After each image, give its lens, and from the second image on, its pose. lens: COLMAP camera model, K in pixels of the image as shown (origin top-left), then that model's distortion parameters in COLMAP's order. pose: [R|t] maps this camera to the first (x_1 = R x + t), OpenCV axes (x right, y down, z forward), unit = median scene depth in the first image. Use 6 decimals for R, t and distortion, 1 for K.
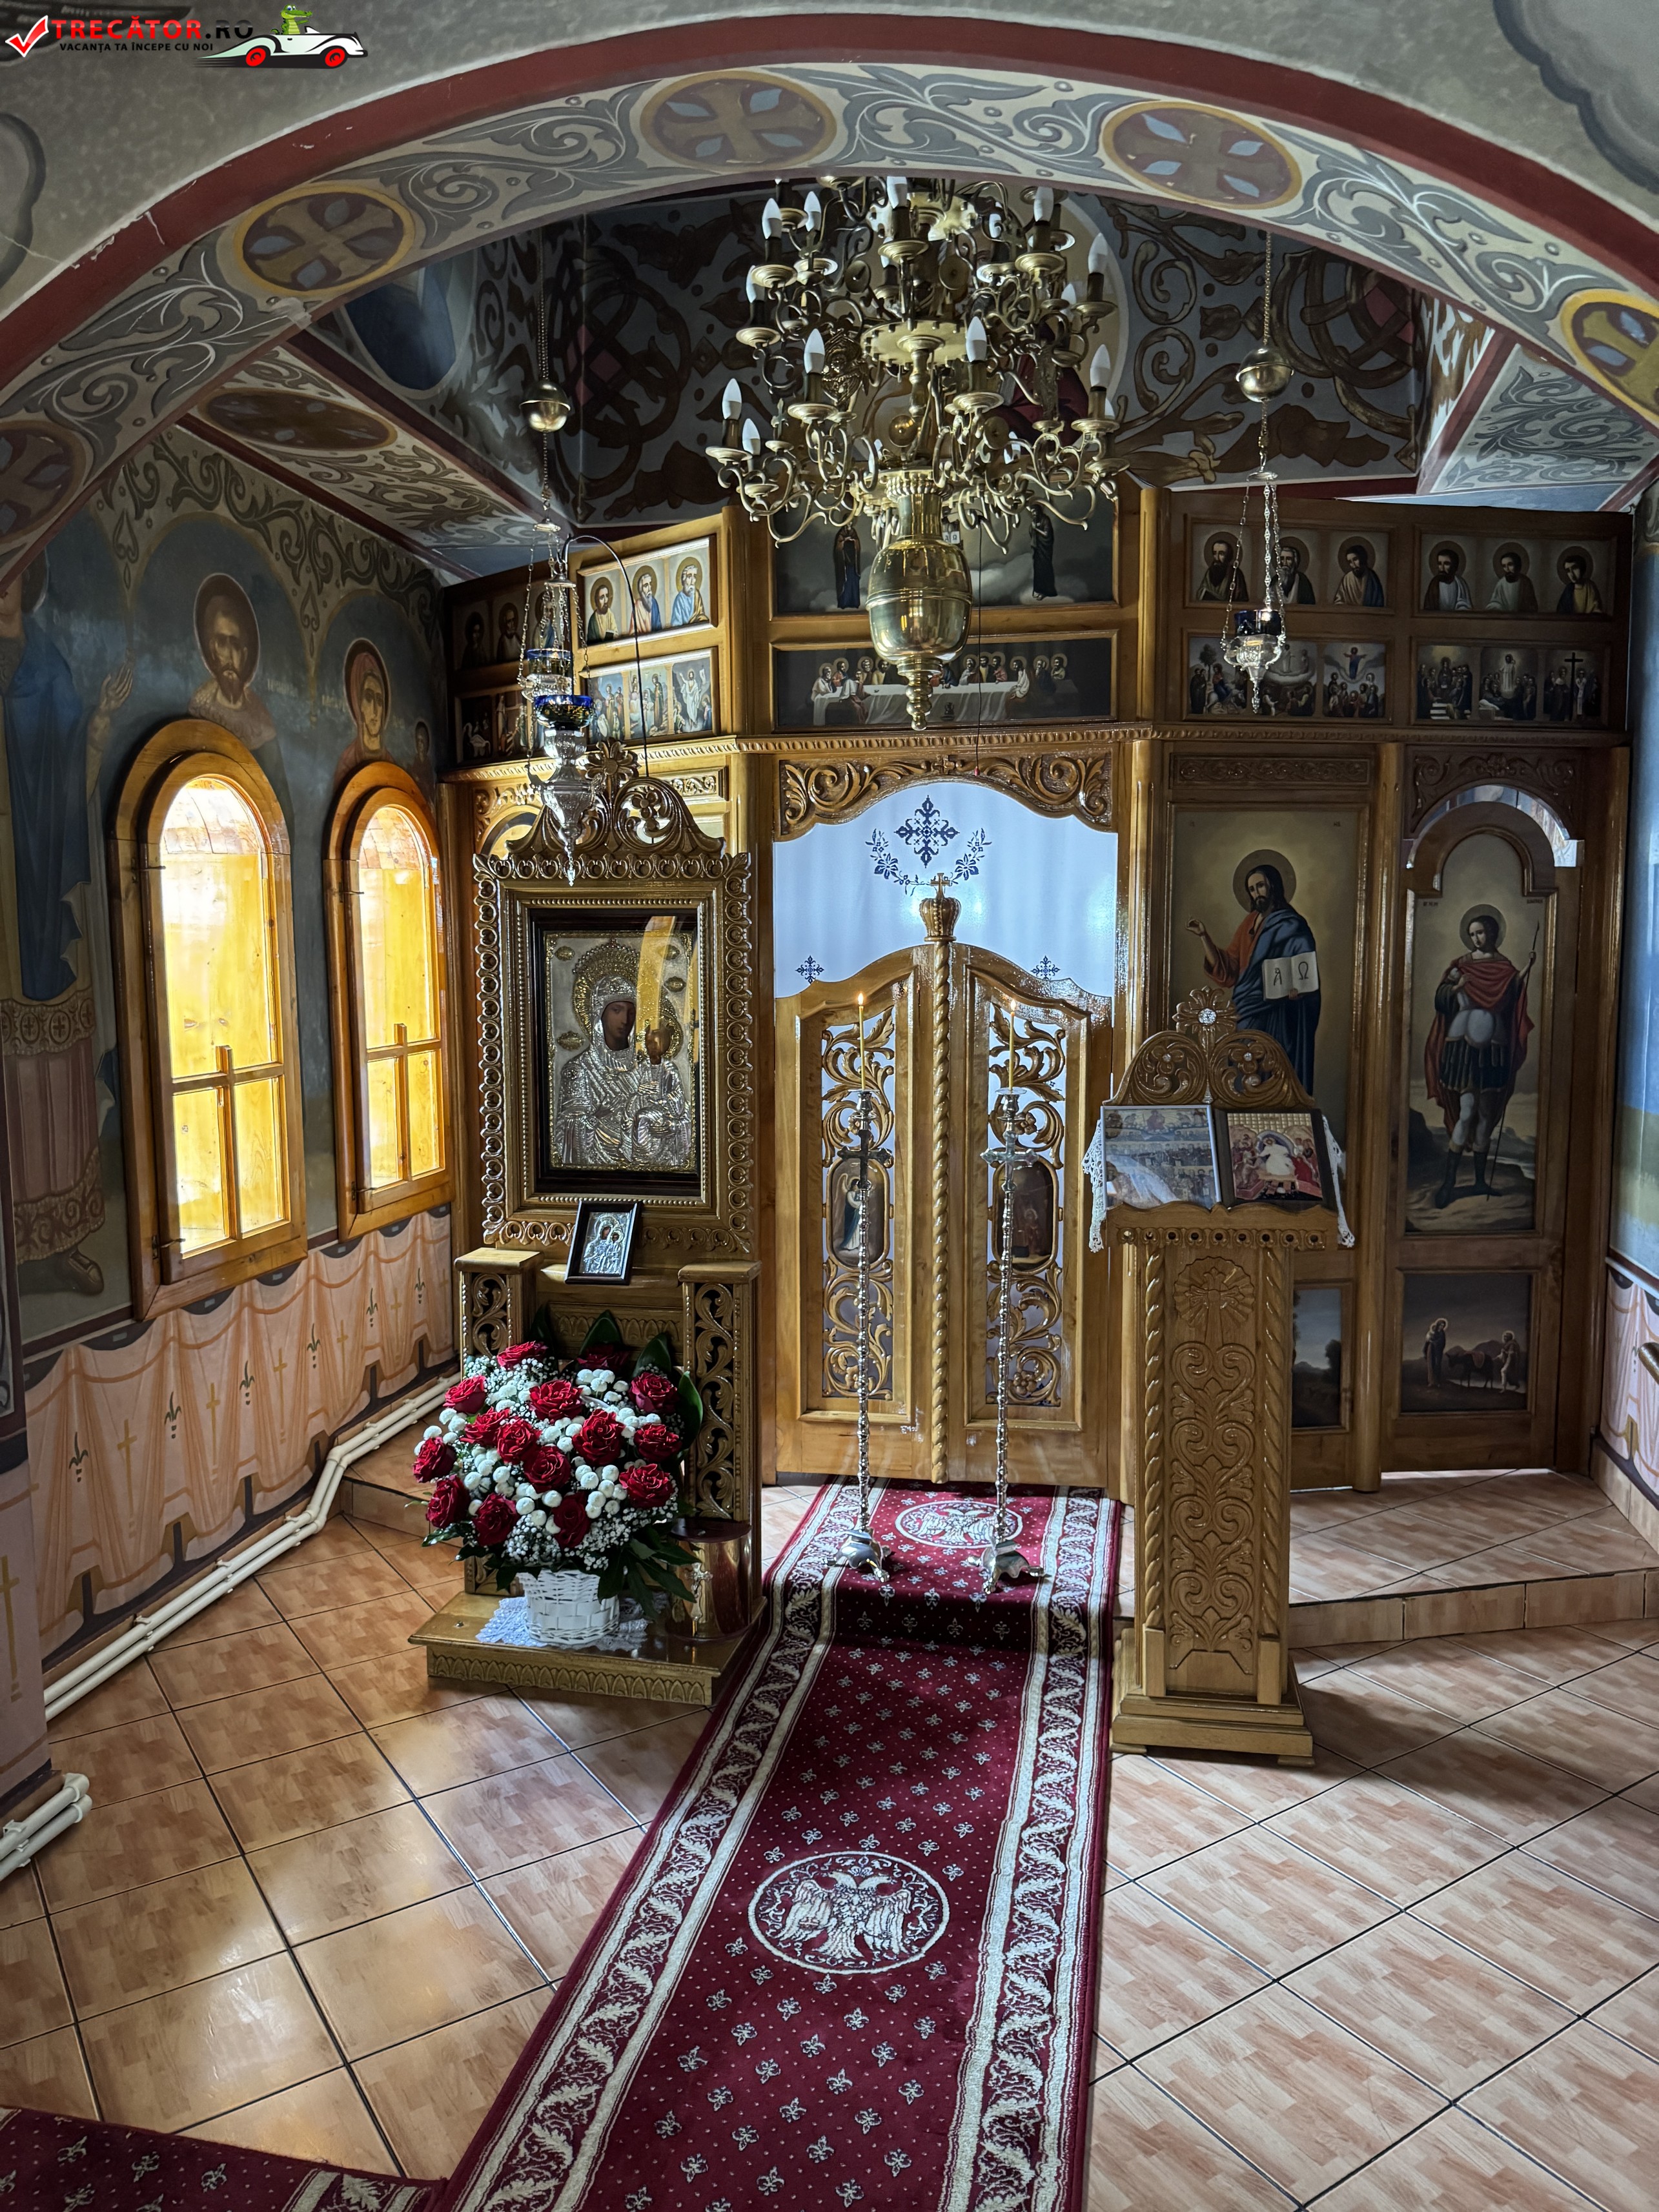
lens RADIAL K [[1527.0, 0, 856.4], [0, 1527.0, 1113.1], [0, 0, 1]] dist [0.086752, -0.115630]
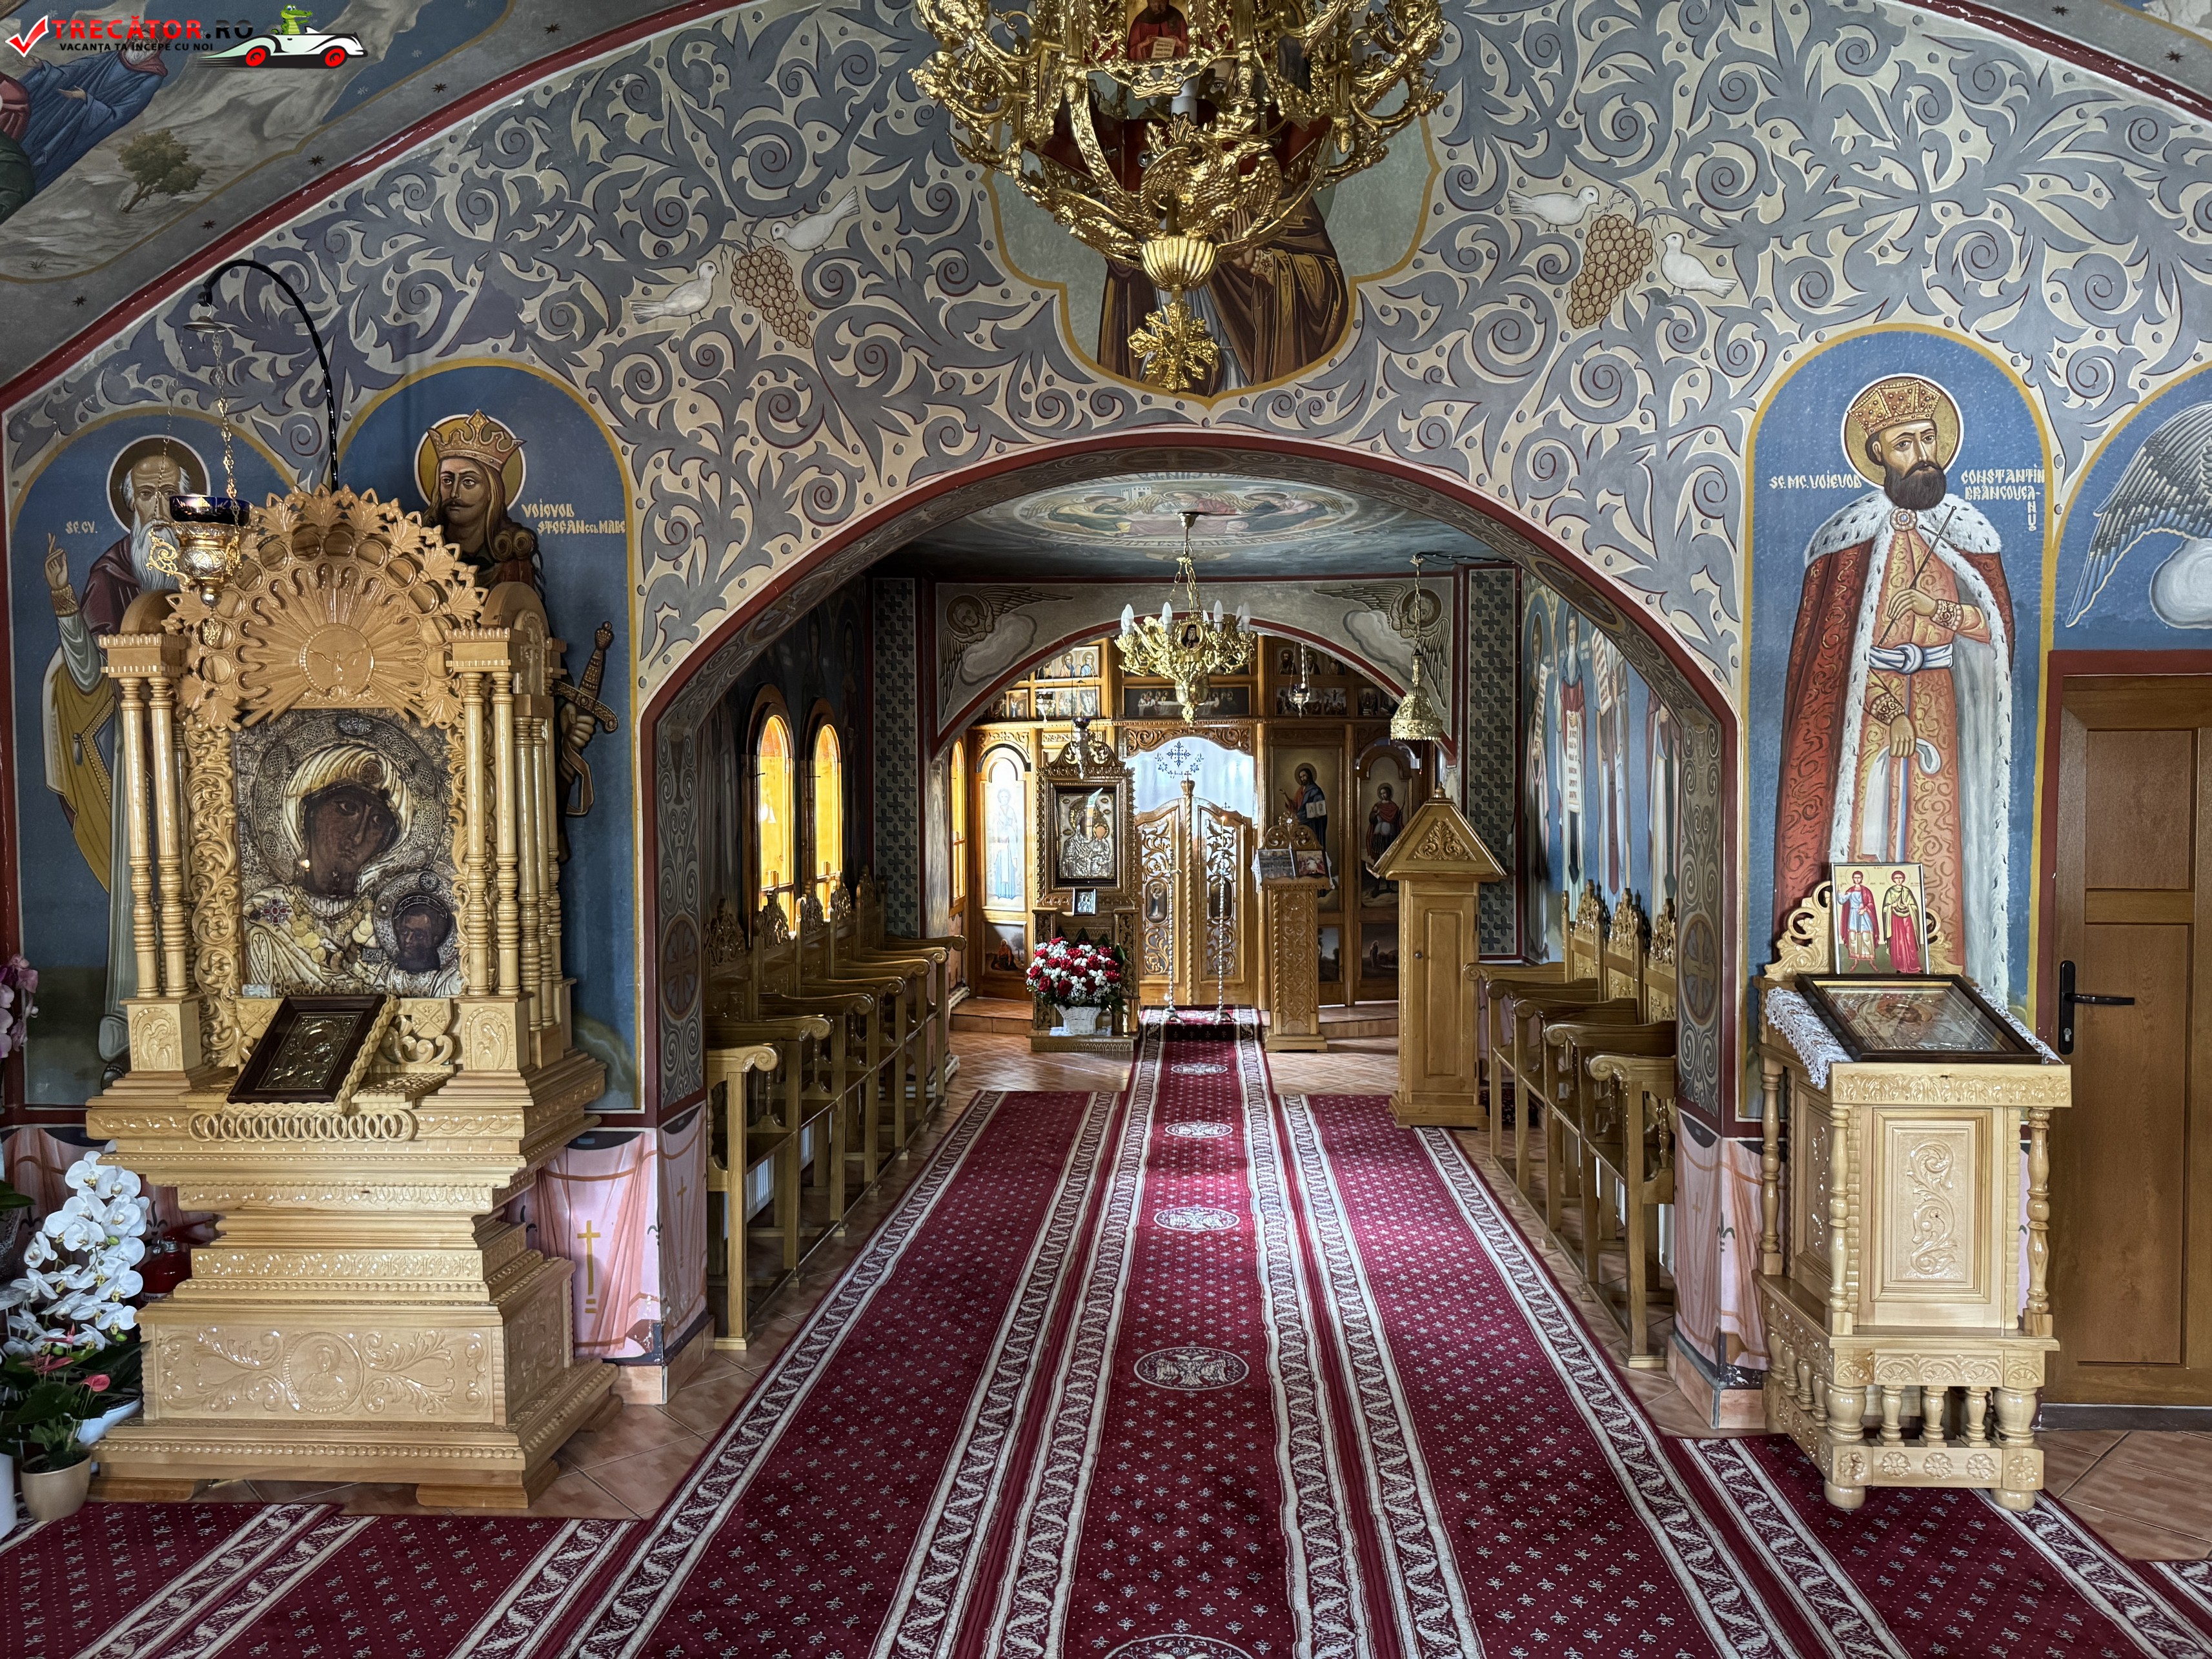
lens RADIAL K [[1561.2, 0, 1106.8], [0, 1561.2, 840.7], [0, 0, 1]] dist [0.017557, -0.022946]
pose [[0.991677, -0.007325, 0.128545, -0.443511], [0.017624, 0.996706, -0.079165, 0.179803], [-0.127542, 0.080772, 0.988539, -1.688564]]
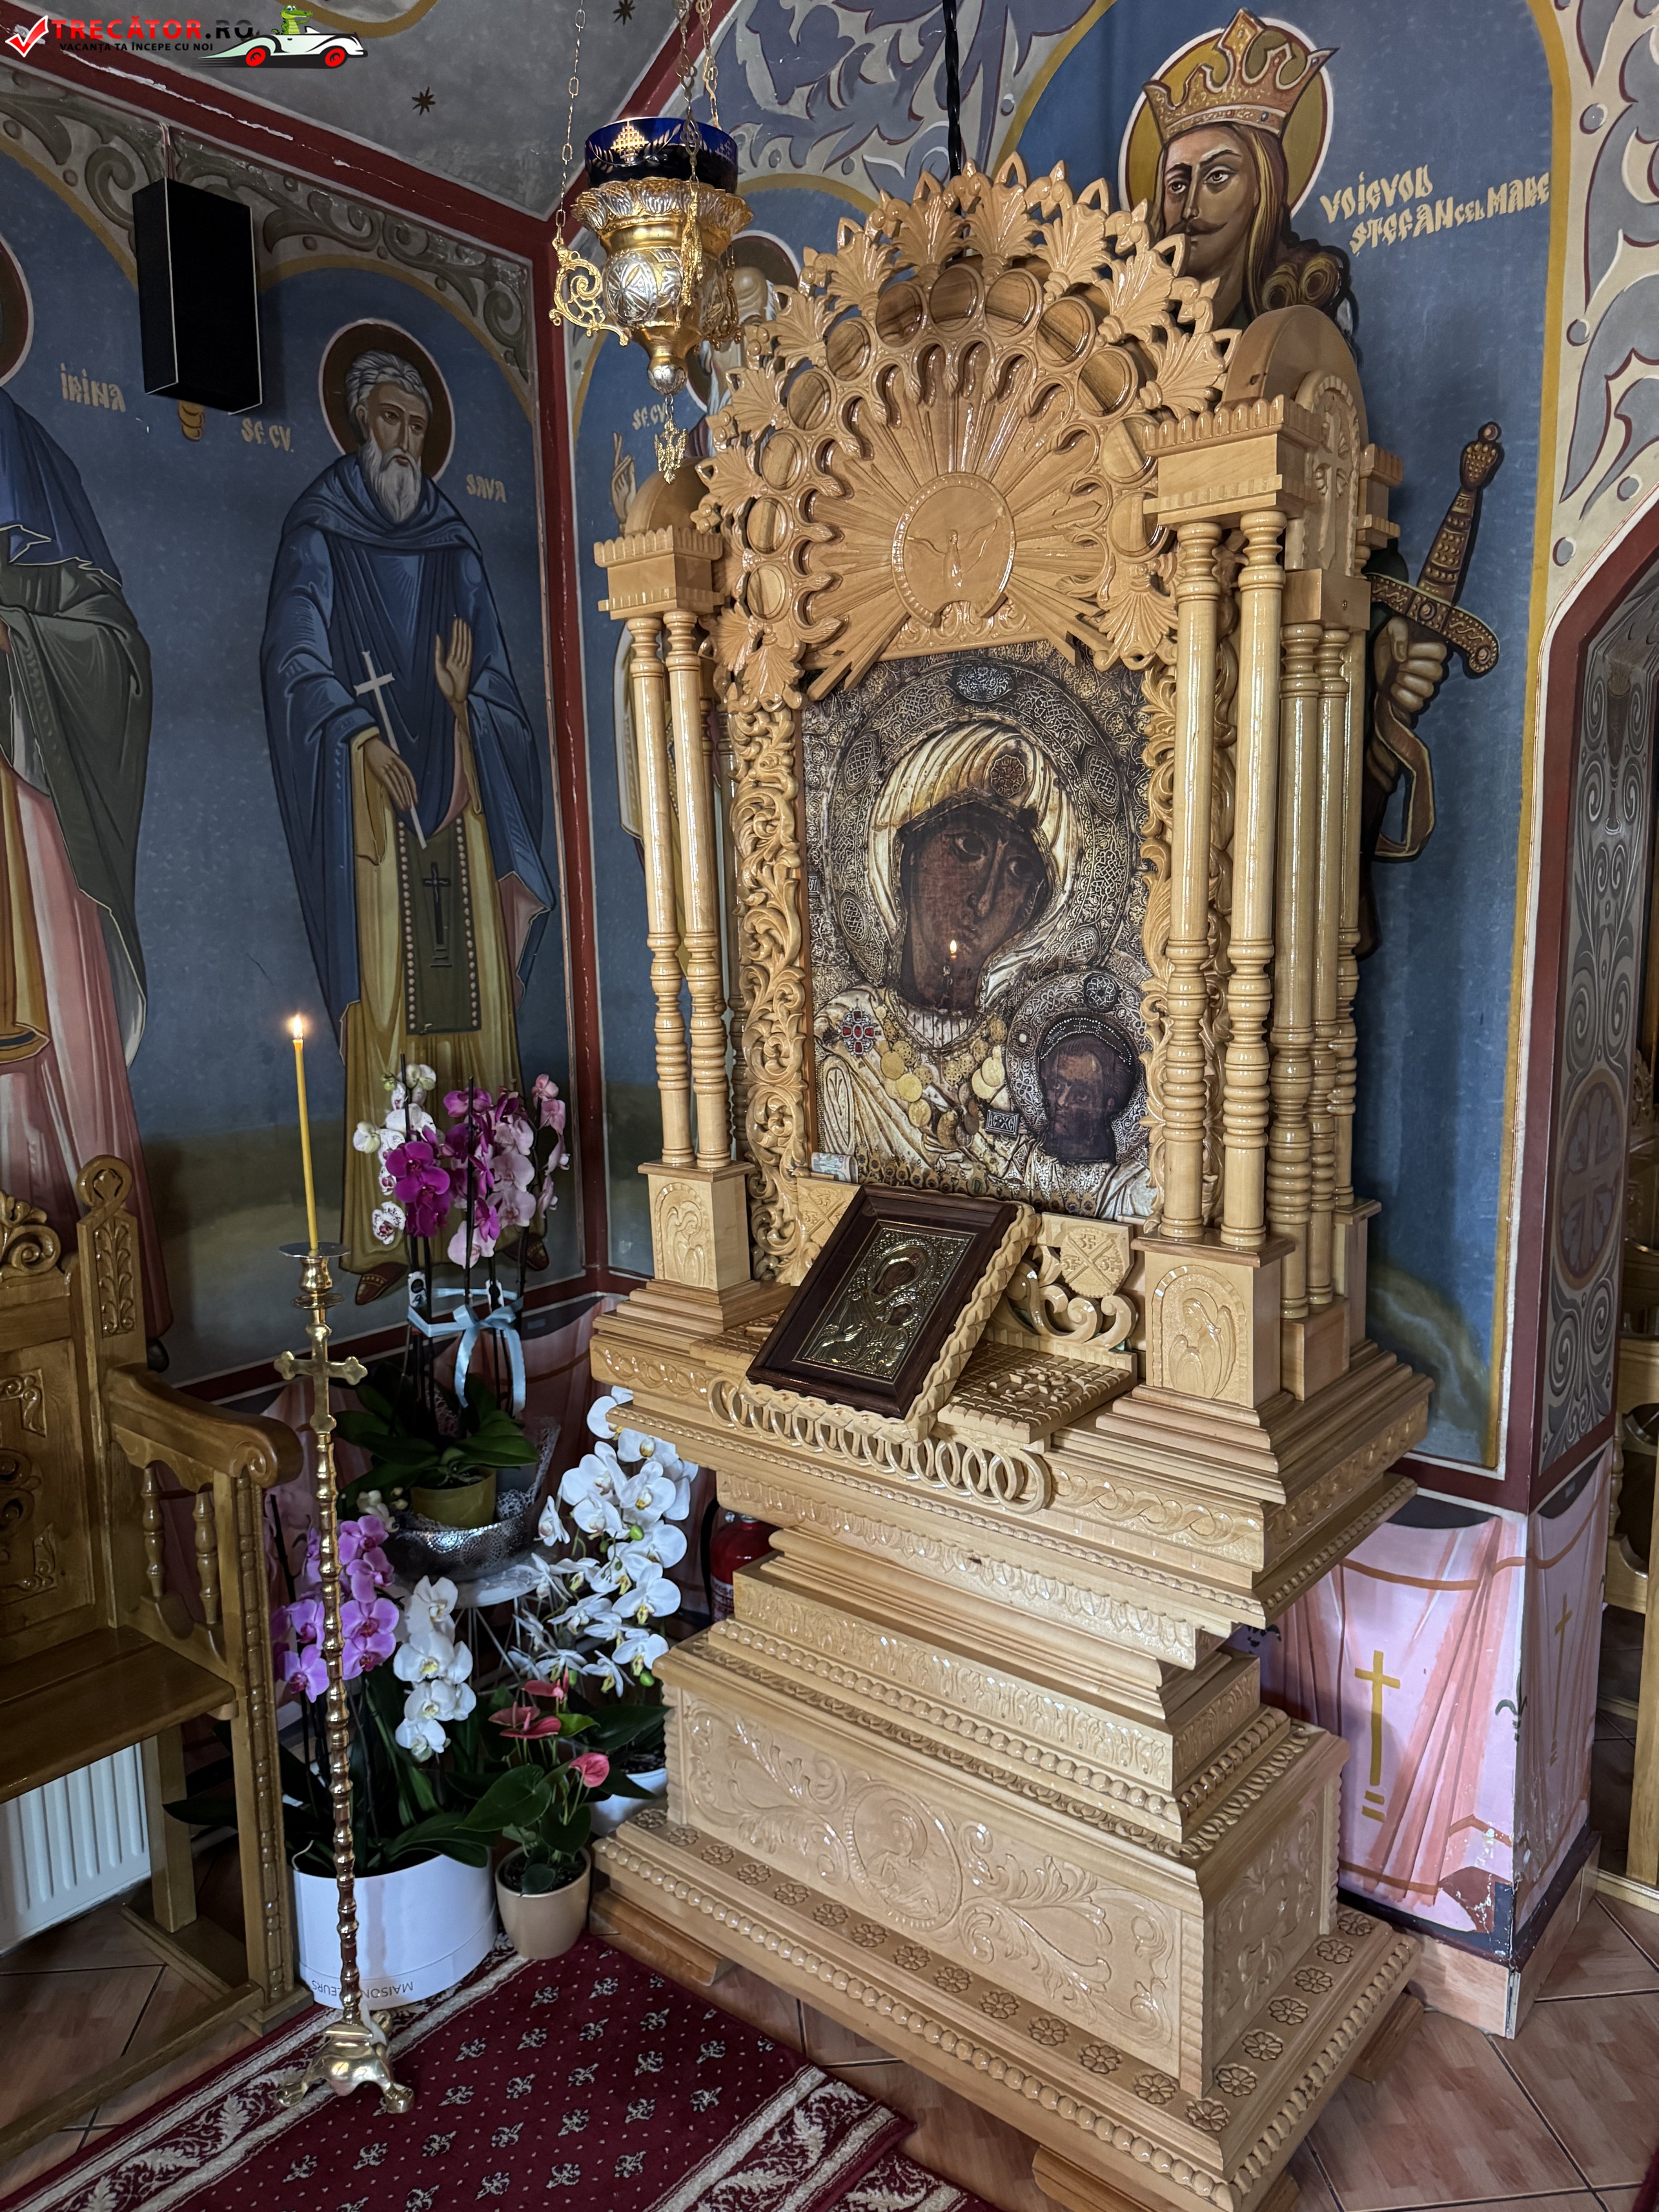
lens RADIAL K [[1527.0, 0, 856.4], [0, 1527.0, 1113.1], [0, 0, 1]] dist [0.086752, -0.115630]
pose [[0.880835, 0.064388, -0.469024, -0.581098], [-0.043260, 0.997510, 0.055695, 0.133792], [0.471443, -0.028768, 0.881427, -1.110827]]
